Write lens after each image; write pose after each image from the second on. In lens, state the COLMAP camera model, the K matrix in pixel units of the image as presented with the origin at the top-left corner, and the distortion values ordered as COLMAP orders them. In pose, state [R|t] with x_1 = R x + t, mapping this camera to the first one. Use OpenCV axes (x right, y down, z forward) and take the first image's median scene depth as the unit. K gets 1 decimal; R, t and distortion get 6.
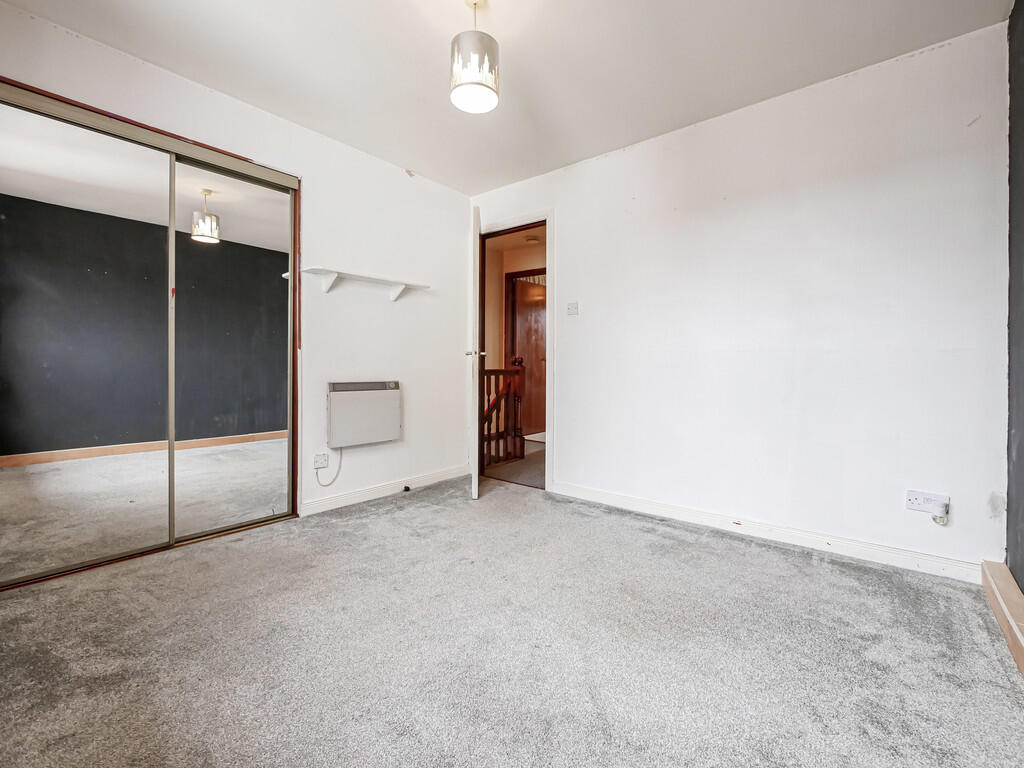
lens RADIAL K [[430.8, 0, 529.0], [0, 430.8, 365.7], [0, 0, 1]] dist [-0.009637, -0.000214]
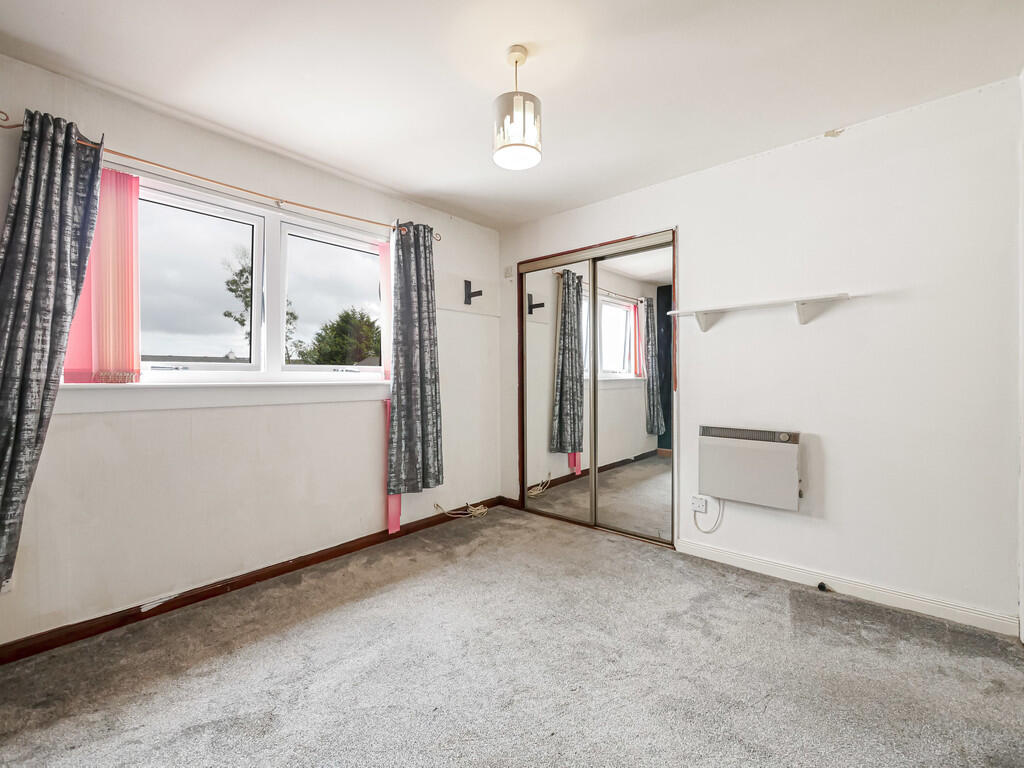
lens RADIAL K [[430.8, 0, 511.5], [0, 430.8, 382.7], [0, 0, 1]] dist [-0.009637, -0.000214]
pose [[-0.033414, 0.003950, -0.999434, 0.579164], [0.001216, 0.999992, 0.003912, -0.069591], [0.999441, -0.001085, -0.033418, 0.689287]]
